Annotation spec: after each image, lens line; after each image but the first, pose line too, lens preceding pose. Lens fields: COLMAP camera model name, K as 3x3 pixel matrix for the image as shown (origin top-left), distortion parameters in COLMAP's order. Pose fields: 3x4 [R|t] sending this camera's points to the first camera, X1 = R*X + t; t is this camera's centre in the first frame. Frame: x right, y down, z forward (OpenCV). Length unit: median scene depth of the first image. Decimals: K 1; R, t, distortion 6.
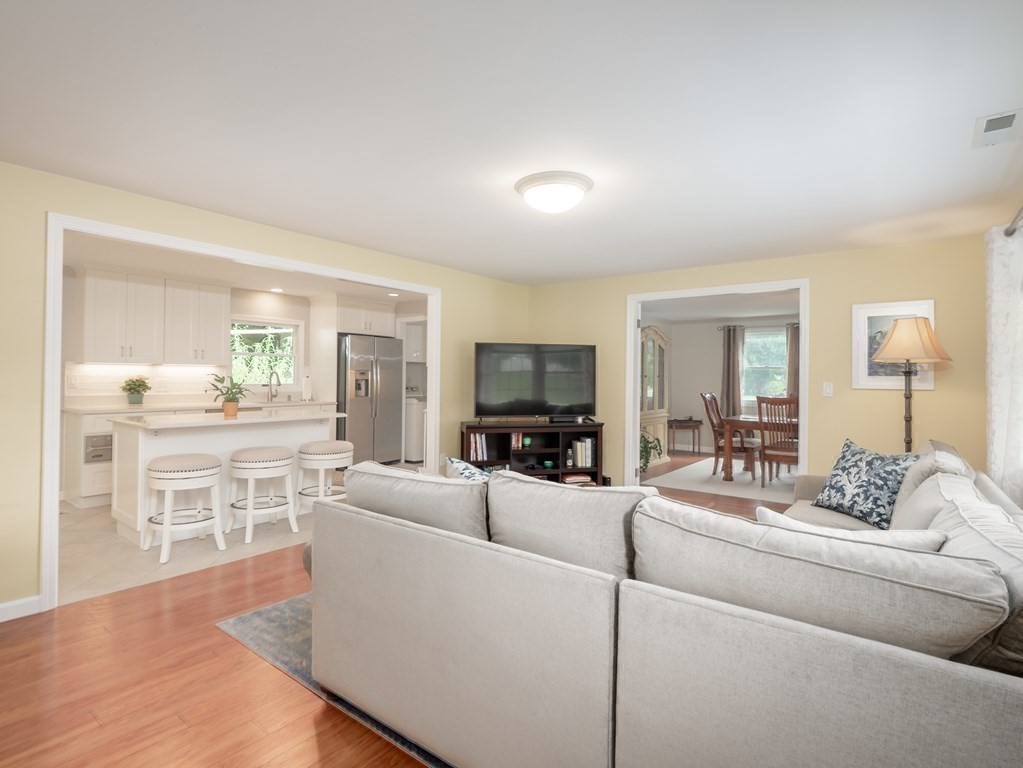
lens RADIAL K [[535.1, 0, 505.5], [0, 535.1, 377.1], [0, 0, 1]] dist [-0.025987, 0.002294]
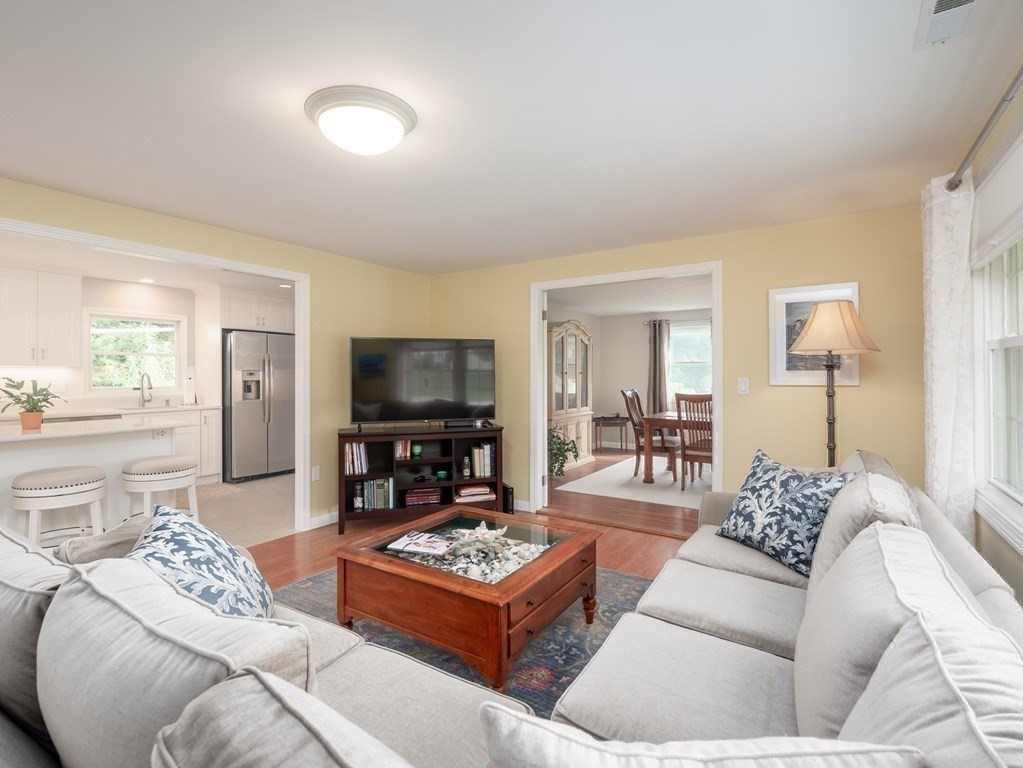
lens RADIAL K [[498.5, 0, 513.3], [0, 498.5, 377.3], [0, 0, 1]] dist [-0.016028, -0.001781]
pose [[0.996395, -0.013887, 0.083687, 0.136400], [0.013307, 0.999883, 0.007487, -0.002325], [-0.083781, -0.006347, 0.996464, 0.180254]]
